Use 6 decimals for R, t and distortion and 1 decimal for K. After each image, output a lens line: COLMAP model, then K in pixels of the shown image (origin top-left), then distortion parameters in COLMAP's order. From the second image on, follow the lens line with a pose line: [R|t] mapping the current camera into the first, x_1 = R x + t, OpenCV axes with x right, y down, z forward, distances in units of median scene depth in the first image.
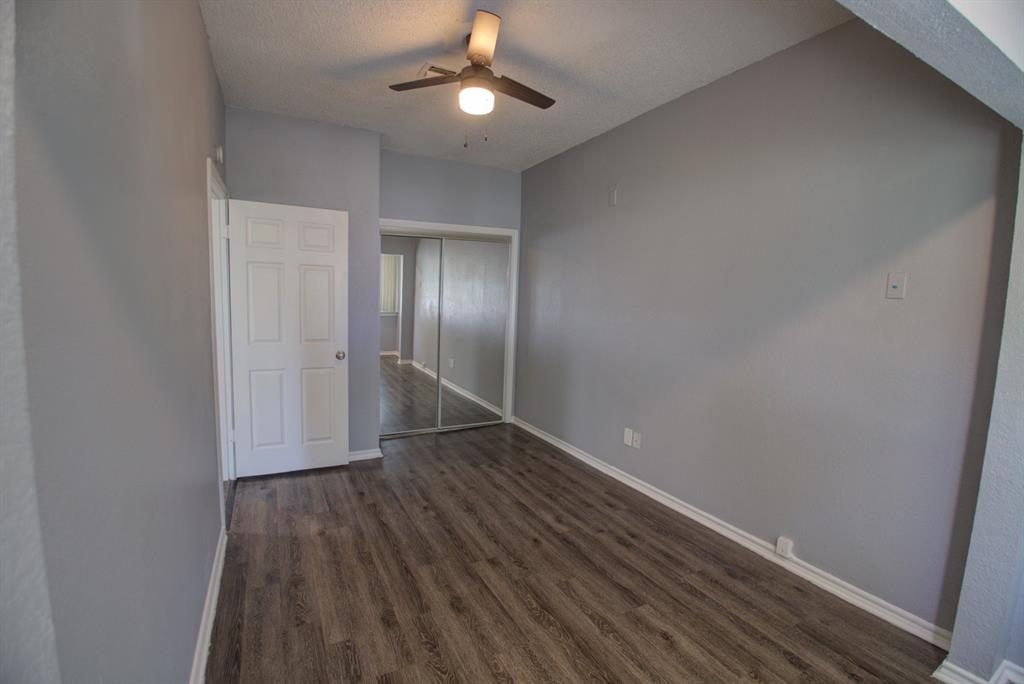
lens RADIAL K [[444.6, 0, 515.3], [0, 444.6, 345.8], [0, 0, 1]] dist [-0.039587, -0.003221]
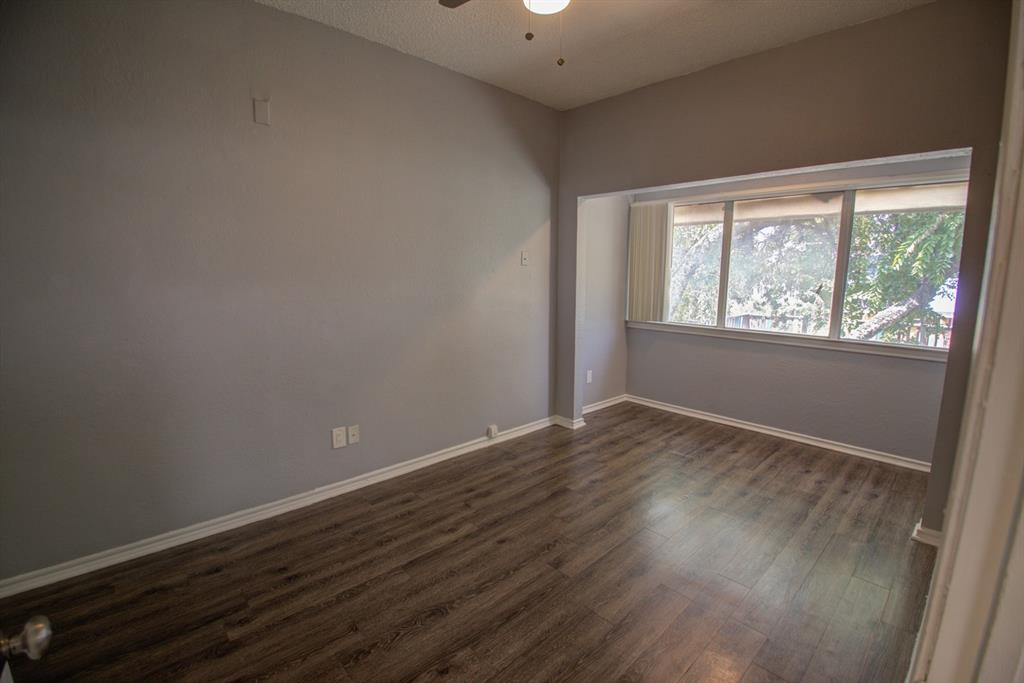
lens RADIAL K [[444.6, 0, 512.4], [0, 444.6, 346.4], [0, 0, 1]] dist [-0.039587, -0.003221]
pose [[-0.242865, -0.181036, 0.953018, -0.690853], [0.087315, 0.974364, 0.207342, -0.117663], [-0.966122, 0.133569, -0.220832, 1.051985]]
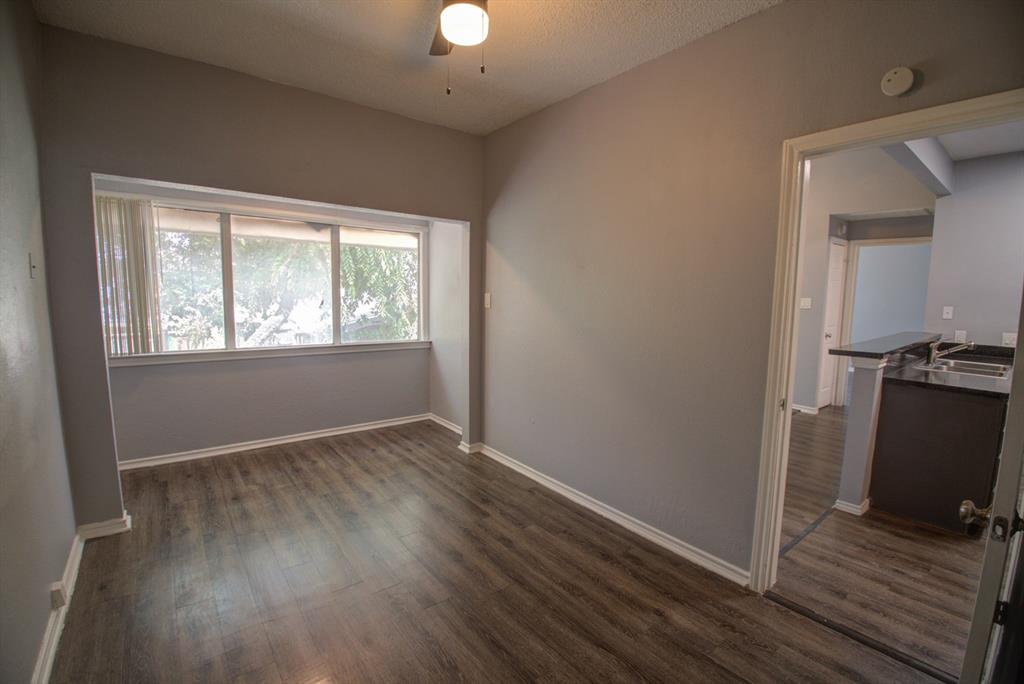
lens RADIAL K [[444.6, 0, 509.4], [0, 444.6, 349.4], [0, 0, 1]] dist [-0.039587, -0.003221]
pose [[-0.985752, -0.025082, -0.166325, -0.044776], [-0.061067, 0.974717, 0.214935, -0.154936], [0.156728, 0.222030, -0.962361, 1.486635]]
